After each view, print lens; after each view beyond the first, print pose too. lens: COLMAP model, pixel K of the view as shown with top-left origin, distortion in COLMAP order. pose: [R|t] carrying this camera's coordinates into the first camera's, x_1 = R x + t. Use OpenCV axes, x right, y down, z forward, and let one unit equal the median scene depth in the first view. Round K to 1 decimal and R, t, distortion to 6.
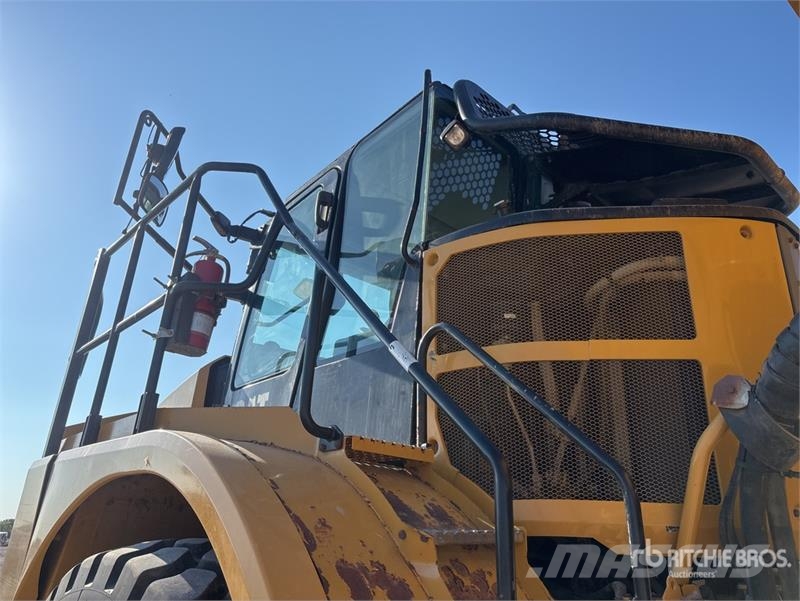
lens RADIAL K [[636.8, 0, 400.0], [0, 636.8, 300.5], [0, 0, 1]] dist [0.033934, -0.007194]
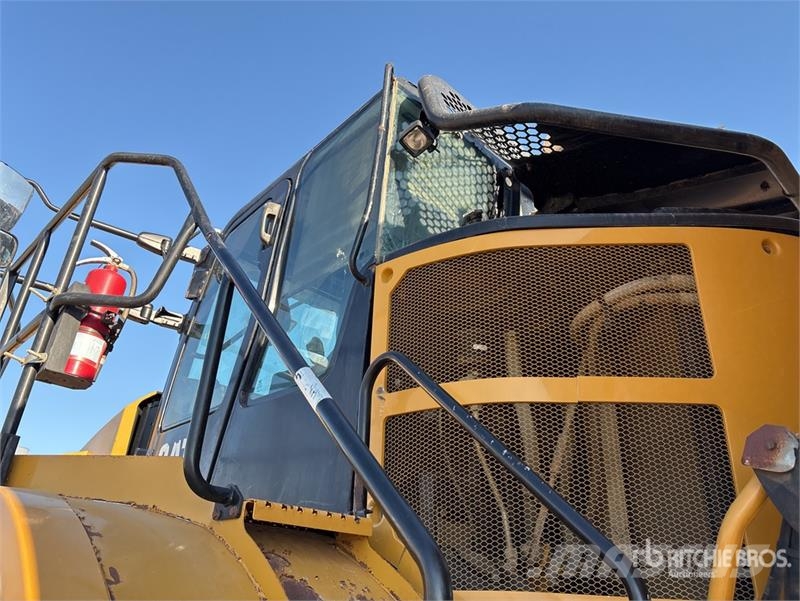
lens RADIAL K [[588.5, 0, 400.0], [0, 588.5, 300.5], [0, 0, 1]] dist [0.019765, -0.003881]
pose [[0.999795, 0.020193, 0.001501, 0.074210], [-0.020003, 0.996462, -0.081635, 0.031552], [-0.003144, 0.081589, 0.996661, 0.265288]]
